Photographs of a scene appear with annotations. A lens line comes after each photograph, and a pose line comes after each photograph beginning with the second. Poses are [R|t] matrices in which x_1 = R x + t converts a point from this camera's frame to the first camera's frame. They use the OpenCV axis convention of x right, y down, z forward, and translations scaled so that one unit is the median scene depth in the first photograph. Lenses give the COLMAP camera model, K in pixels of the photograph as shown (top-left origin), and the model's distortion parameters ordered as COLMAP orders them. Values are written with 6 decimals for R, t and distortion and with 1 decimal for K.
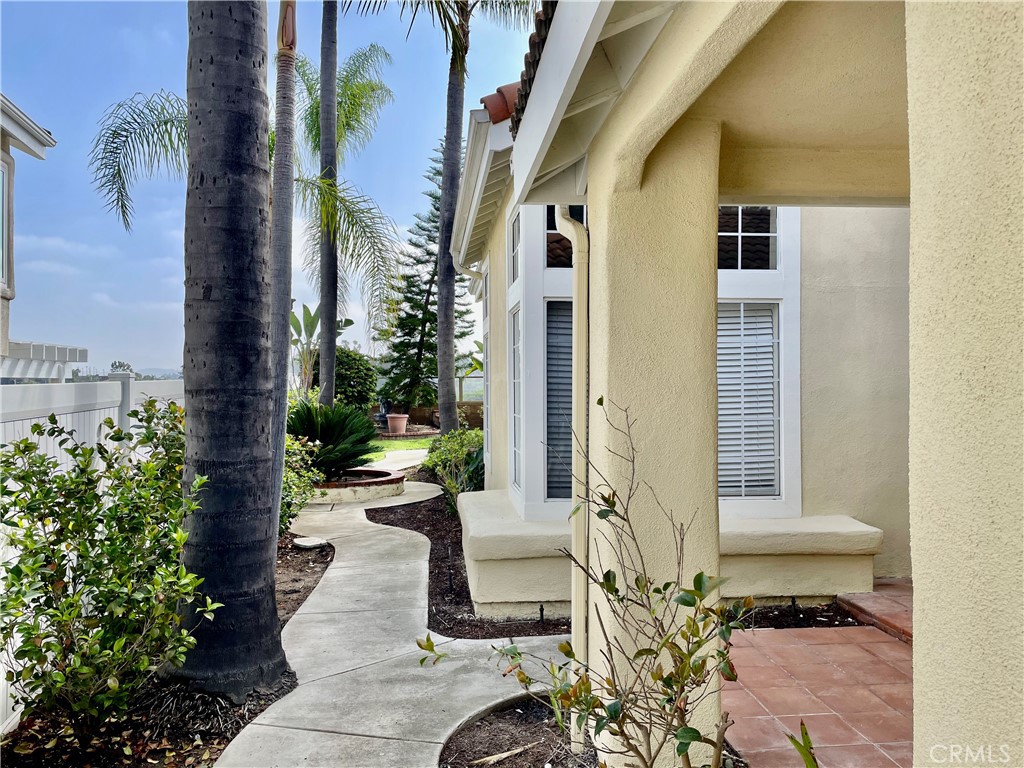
lens RADIAL K [[777.6, 0, 511.5], [0, 777.6, 384.6], [0, 0, 1]] dist [0.000957, 0.000053]
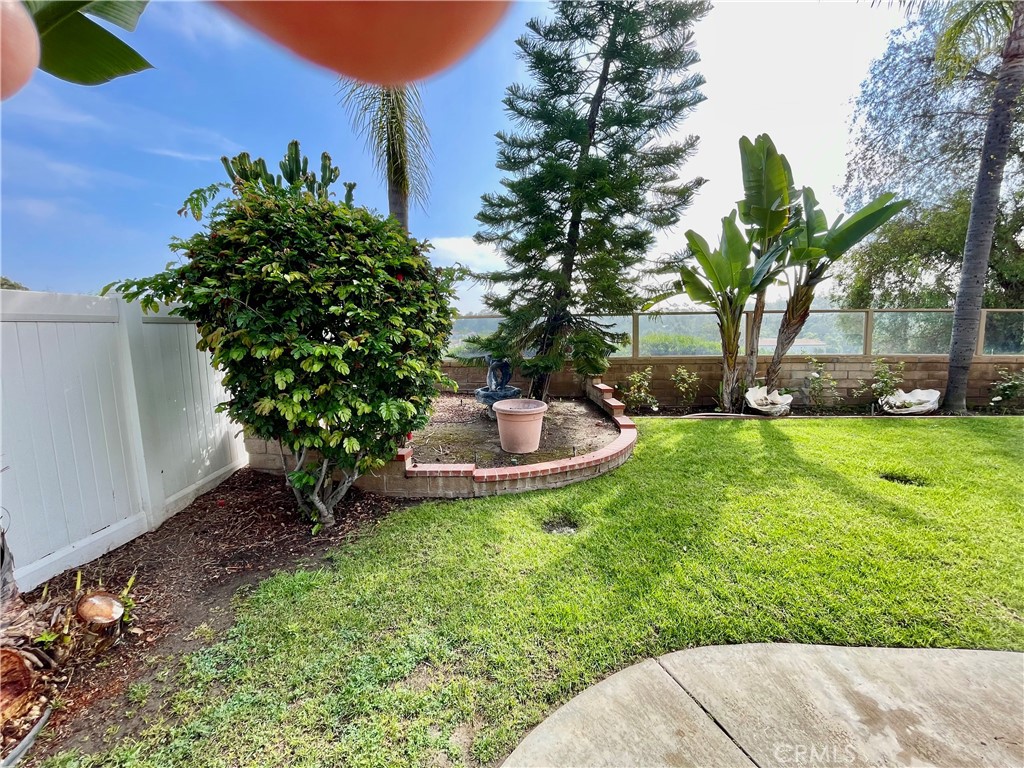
lens RADIAL K [[411.8, 0, 511.8], [0, 411.8, 381.0], [0, 0, 1]] dist [-0.003935, -0.000655]
pose [[0.980404, 0.017445, -0.196224, -0.101815], [0.007825, 0.991837, 0.127273, 0.000094], [0.196842, -0.126315, 0.972264, 0.739382]]
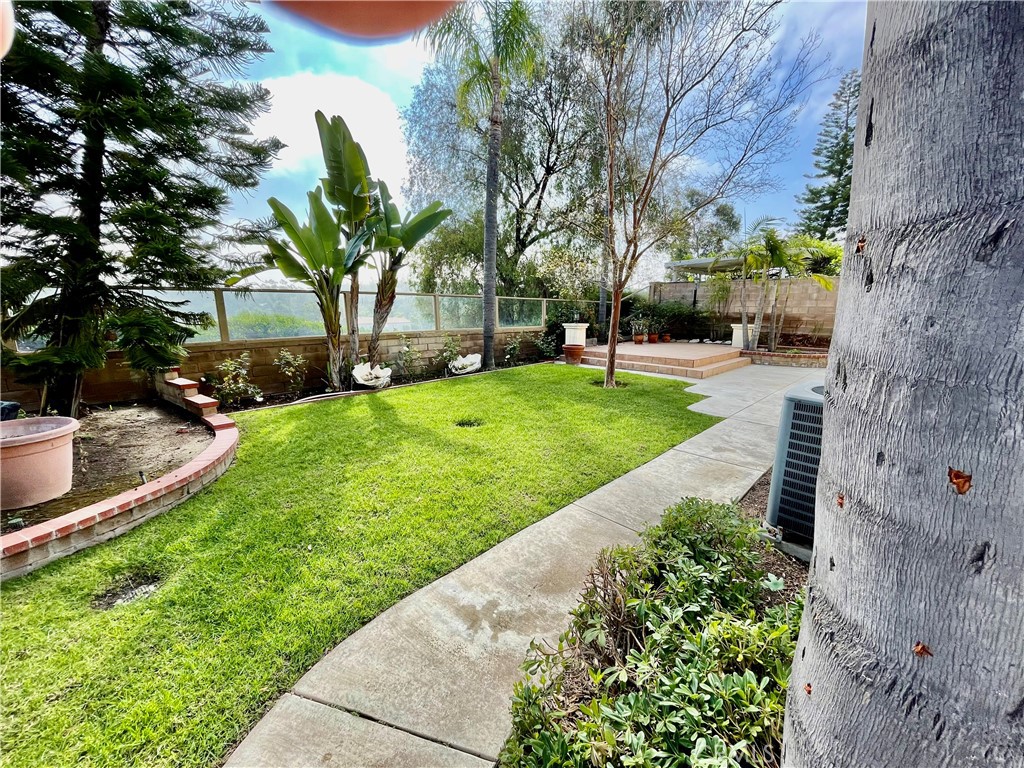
lens RADIAL K [[411.8, 0, 511.8], [0, 411.8, 381.5], [0, 0, 1]] dist [-0.003935, -0.000655]
pose [[0.769896, -0.107952, 0.628972, -0.097912], [-0.007046, 0.984091, 0.177527, 0.000014], [-0.638130, -0.141109, 0.756887, 0.747321]]
